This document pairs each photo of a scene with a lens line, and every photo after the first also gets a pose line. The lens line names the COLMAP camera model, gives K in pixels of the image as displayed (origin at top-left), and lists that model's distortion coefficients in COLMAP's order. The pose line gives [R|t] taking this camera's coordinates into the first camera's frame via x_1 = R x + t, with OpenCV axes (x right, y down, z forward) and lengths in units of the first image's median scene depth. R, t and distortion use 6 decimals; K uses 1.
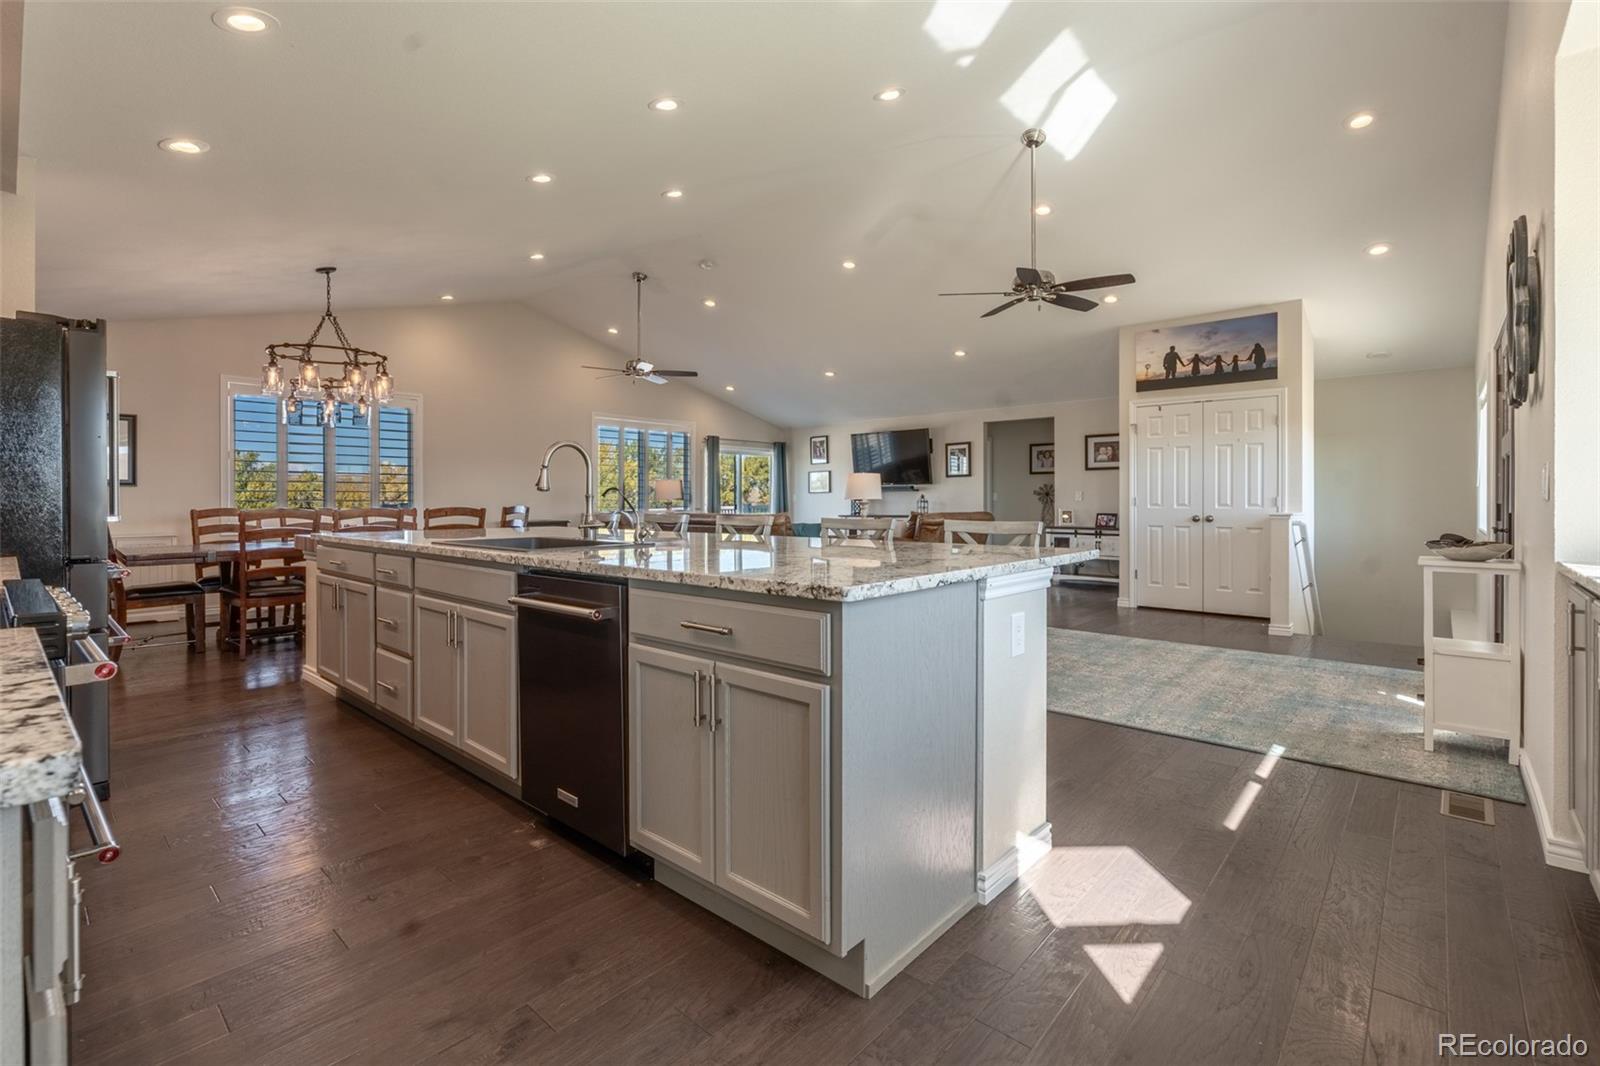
lens RADIAL K [[732.9, 0, 780.0], [0, 732.9, 502.2], [0, 0, 1]] dist [-0.008049, 0.000102]
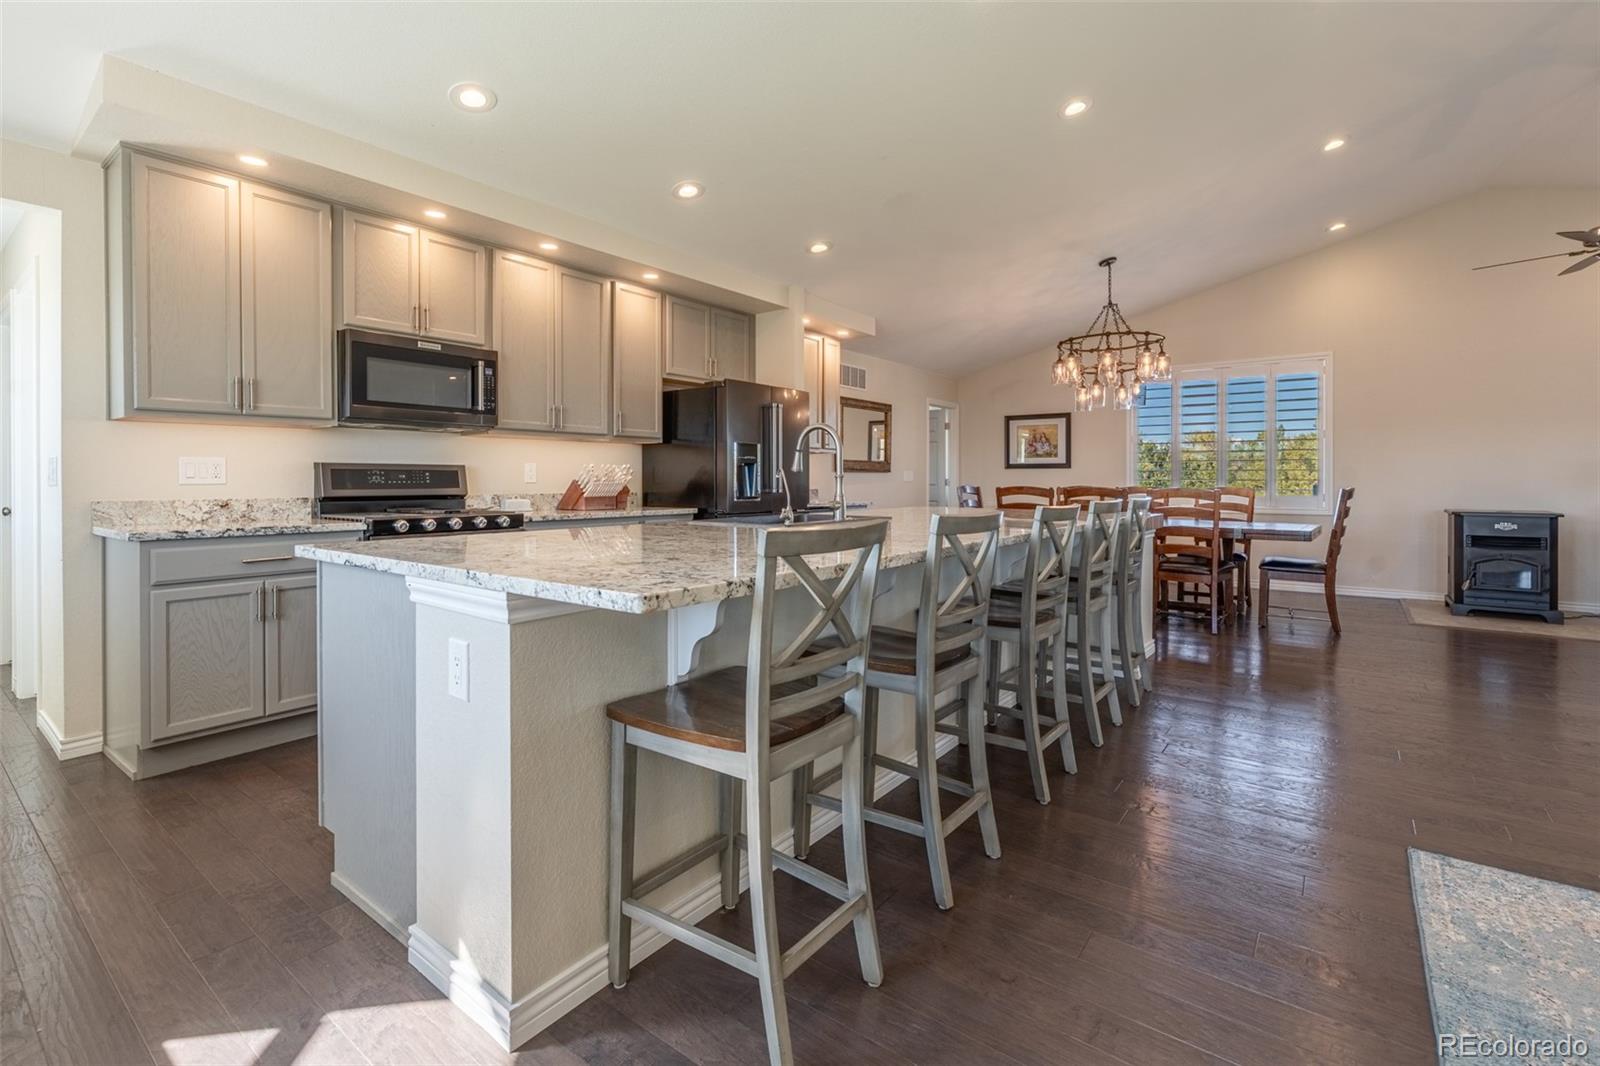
lens RADIAL K [[732.9, 0, 801.9], [0, 732.9, 491.5], [0, 0, 1]] dist [-0.008049, 0.000102]
pose [[0.093454, 0.014440, -0.995519, 0.373311], [-0.000166, 0.999895, 0.014487, -0.003034], [0.995624, -0.001189, 0.093446, 0.441869]]
